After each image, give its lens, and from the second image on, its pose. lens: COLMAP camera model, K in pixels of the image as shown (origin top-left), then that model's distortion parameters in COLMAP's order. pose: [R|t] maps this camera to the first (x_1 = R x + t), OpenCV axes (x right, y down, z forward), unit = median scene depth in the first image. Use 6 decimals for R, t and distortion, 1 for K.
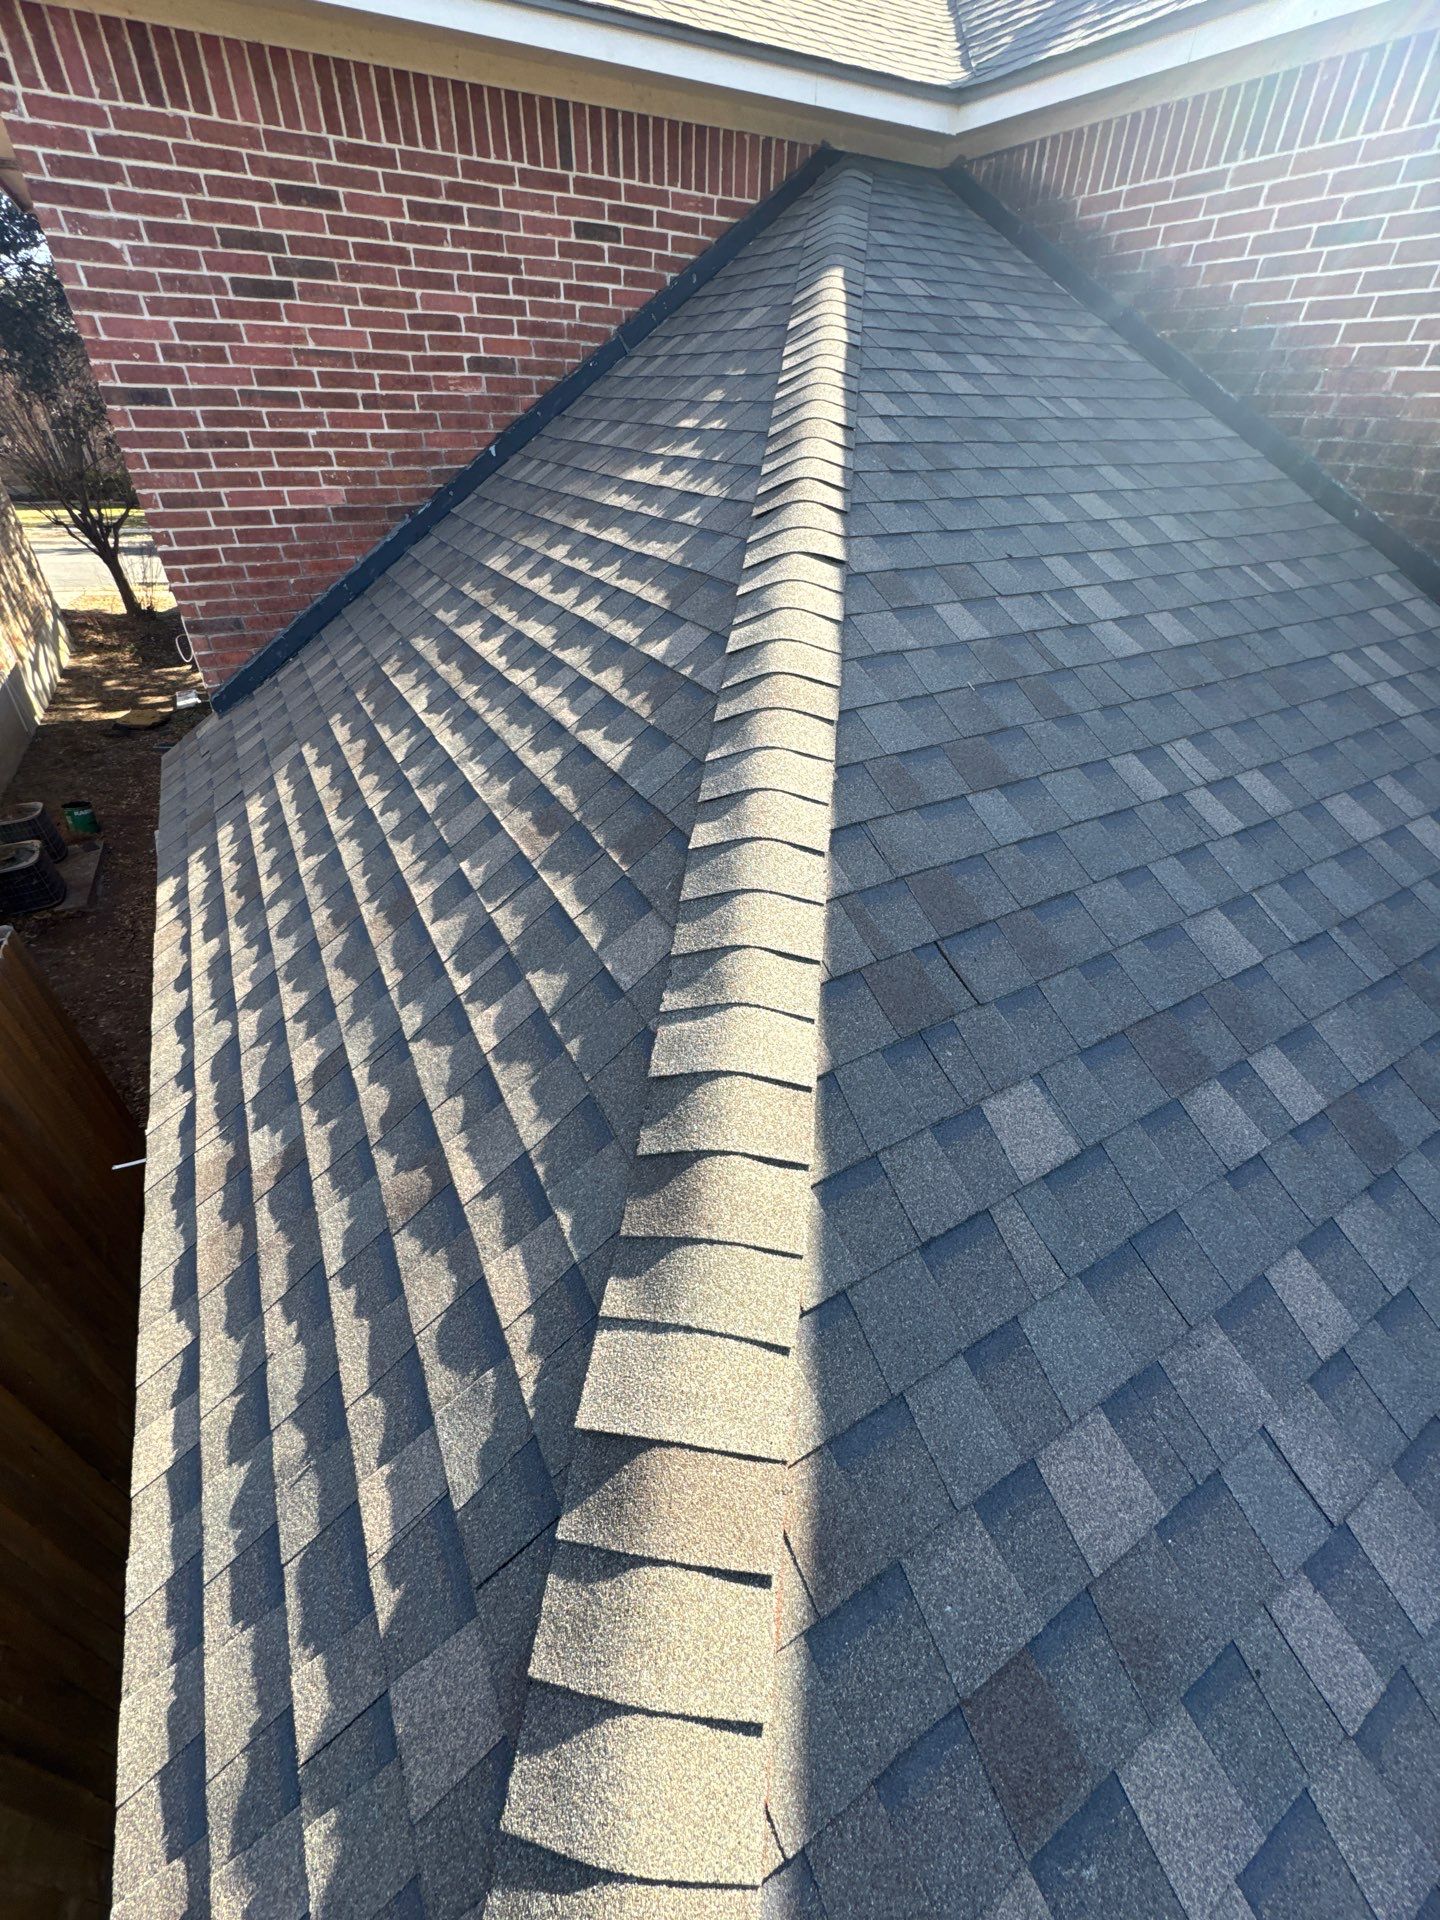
lens RADIAL K [[764.0, 0, 721.3], [0, 764.0, 959.2], [0, 0, 1]] dist [-0.001807, 0.000487]
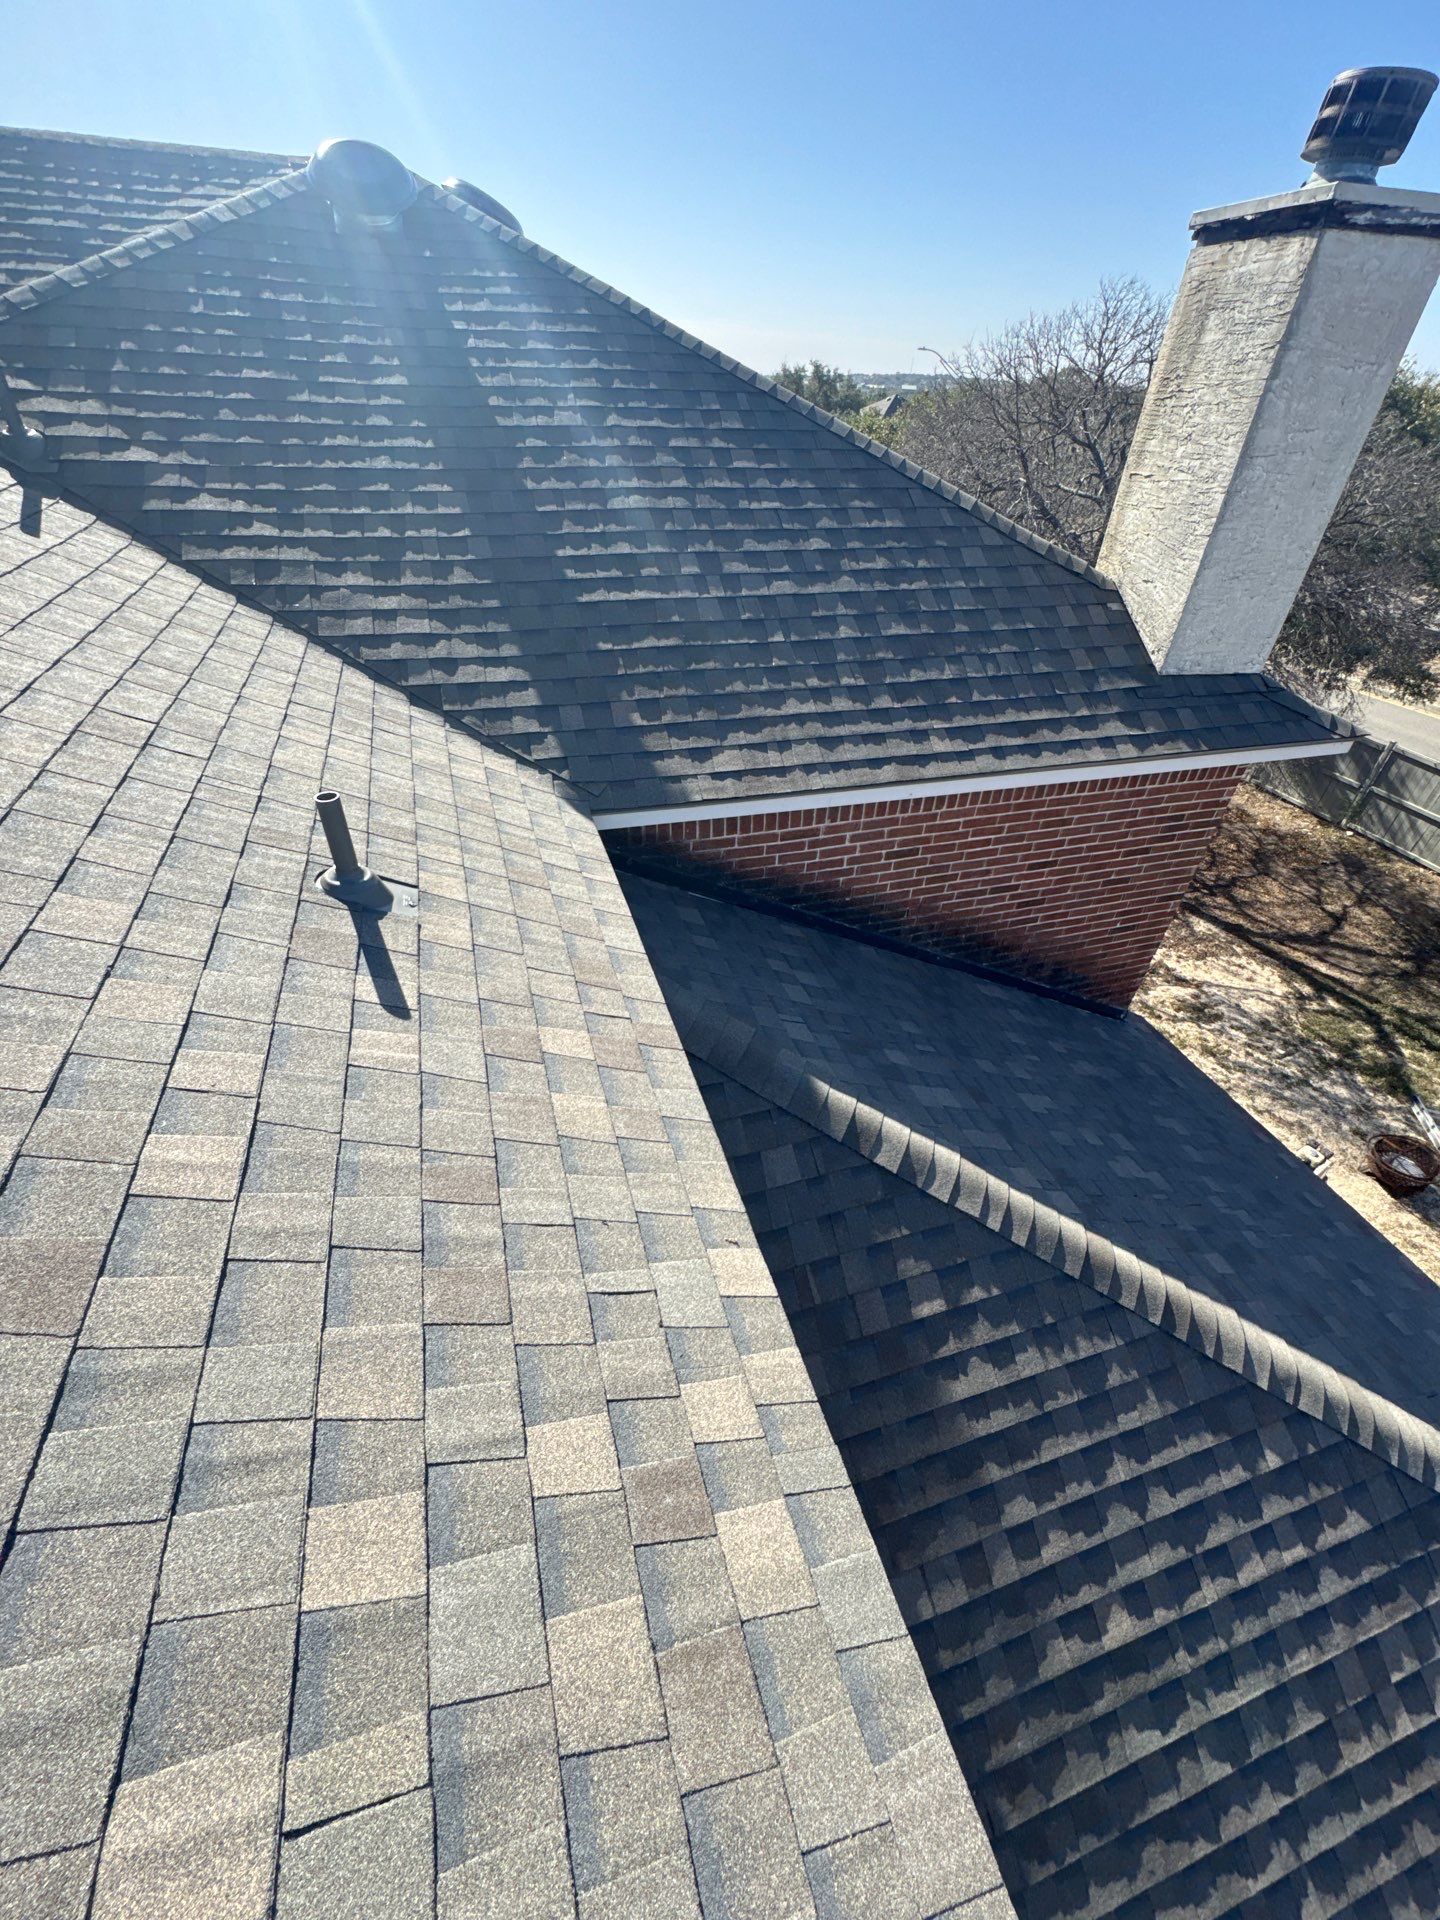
lens RADIAL K [[764.0, 0, 721.0], [0, 764.0, 959.5], [0, 0, 1]] dist [-0.001807, 0.000487]
pose [[0.216951, -0.605574, 0.765645, -0.885340], [0.551514, 0.723193, 0.415722, -2.388678], [-0.805459, 0.332073, 0.490880, 0.854609]]
